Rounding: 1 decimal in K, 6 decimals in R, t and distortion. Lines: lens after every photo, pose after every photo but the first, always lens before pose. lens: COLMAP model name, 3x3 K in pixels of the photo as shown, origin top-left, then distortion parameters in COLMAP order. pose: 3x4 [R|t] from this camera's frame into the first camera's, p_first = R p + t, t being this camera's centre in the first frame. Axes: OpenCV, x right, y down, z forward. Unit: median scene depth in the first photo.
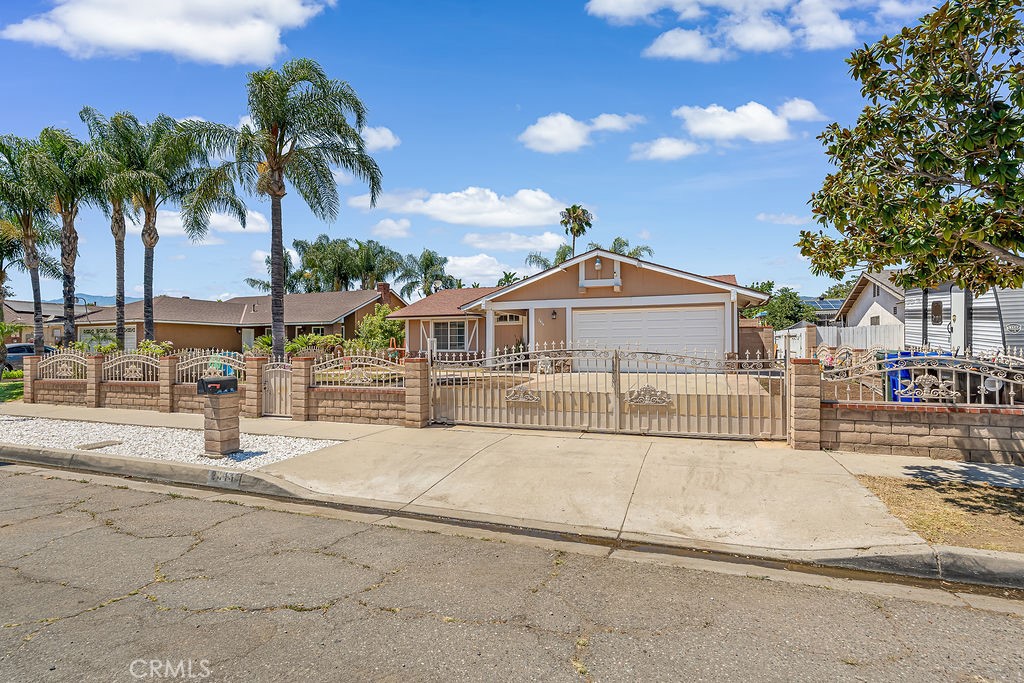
lens RADIAL K [[516.0, 0, 512.0], [0, 516.0, 341.5], [0, 0, 1]] dist [-0.006137, -0.000444]
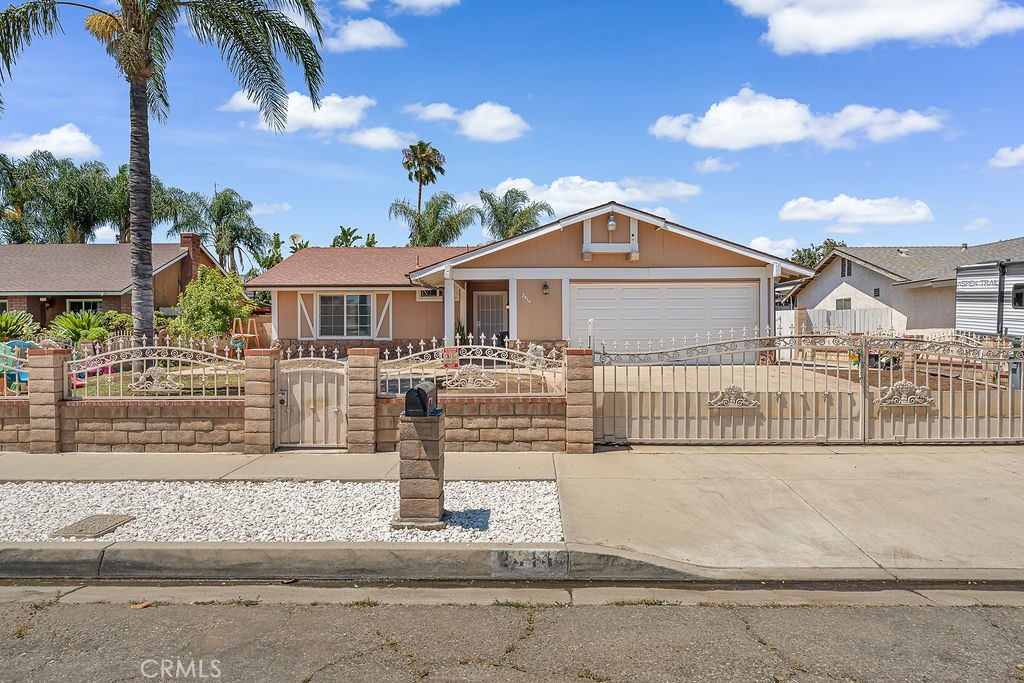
lens RADIAL K [[673.8, 0, 512.0], [0, 673.8, 341.5], [0, 0, 1]] dist [-0.000981, -0.000175]
pose [[0.939197, -0.003945, 0.343357, -0.519971], [-0.004376, 0.999715, 0.023456, 0.002547], [-0.343352, -0.023532, 0.938912, 0.194864]]
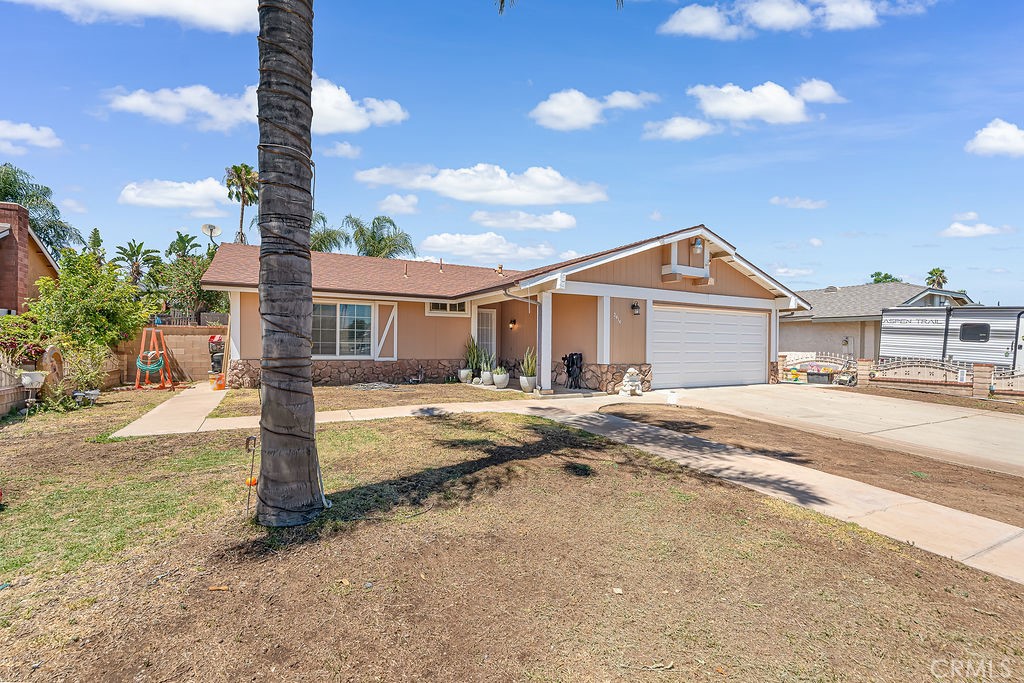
lens RADIAL K [[475.1, 0, 512.0], [0, 475.1, 341.5], [0, 0, 1]] dist [-0.003462, -0.000706]
pose [[0.649628, 0.019506, 0.760002, -0.900530], [-0.022992, 0.999718, -0.006006, -0.000018], [-0.759904, -0.013572, 0.649893, 1.254124]]
